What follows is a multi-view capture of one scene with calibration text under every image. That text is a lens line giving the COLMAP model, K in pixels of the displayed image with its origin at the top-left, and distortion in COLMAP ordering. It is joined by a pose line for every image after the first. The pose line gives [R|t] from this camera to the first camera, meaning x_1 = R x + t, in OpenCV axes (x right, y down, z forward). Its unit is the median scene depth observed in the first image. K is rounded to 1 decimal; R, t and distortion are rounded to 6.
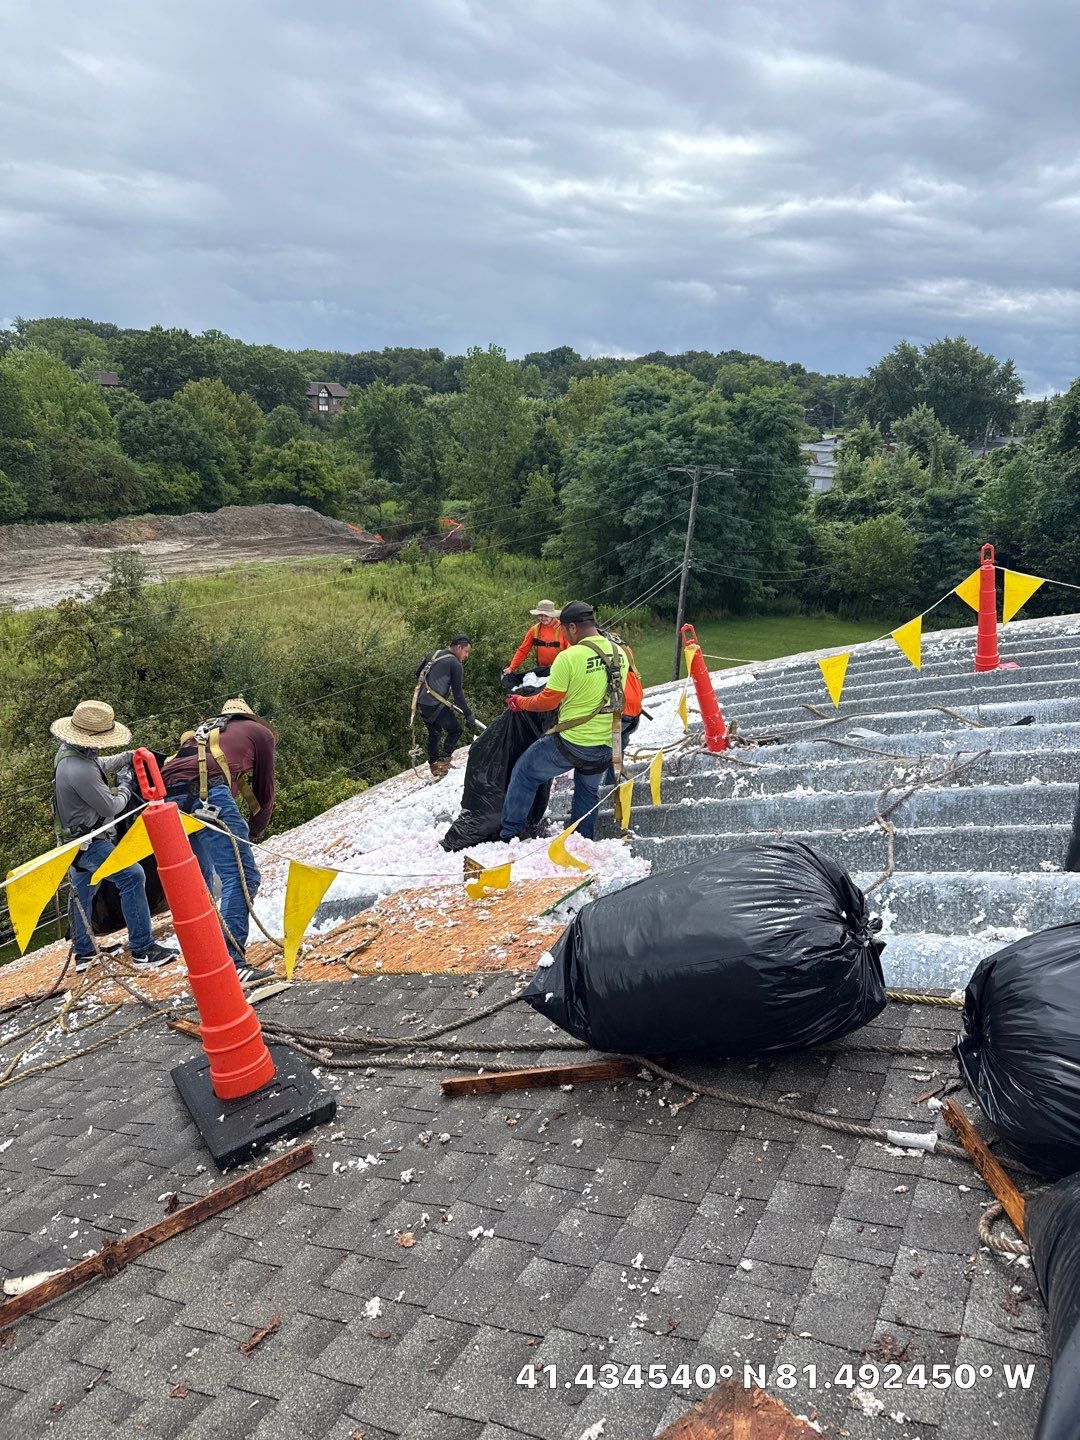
lens RADIAL K [[1024.7, 0, 540.0], [0, 1024.7, 720.0], [0, 0, 1]] dist [-0.010420, 0.023228]
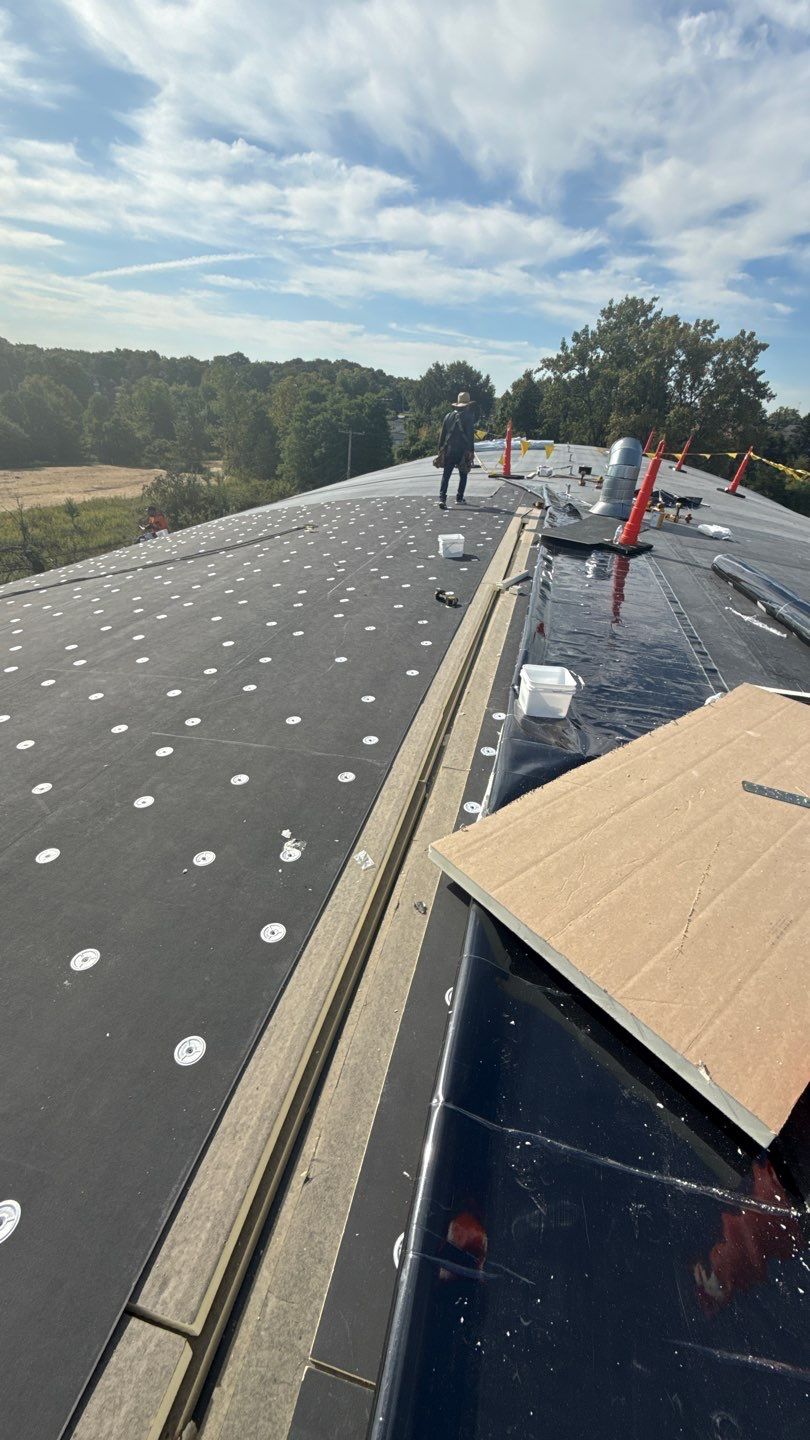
lens RADIAL K [[584.6, 0, 405.0], [0, 584.6, 720.0], [0, 0, 1]] dist [-0.000928, -0.000097]
pose [[0.962834, -0.115593, 0.244108, -0.041318], [0.061437, 0.973830, 0.218815, 0.036304], [-0.263014, -0.195685, 0.944739, -0.136517]]
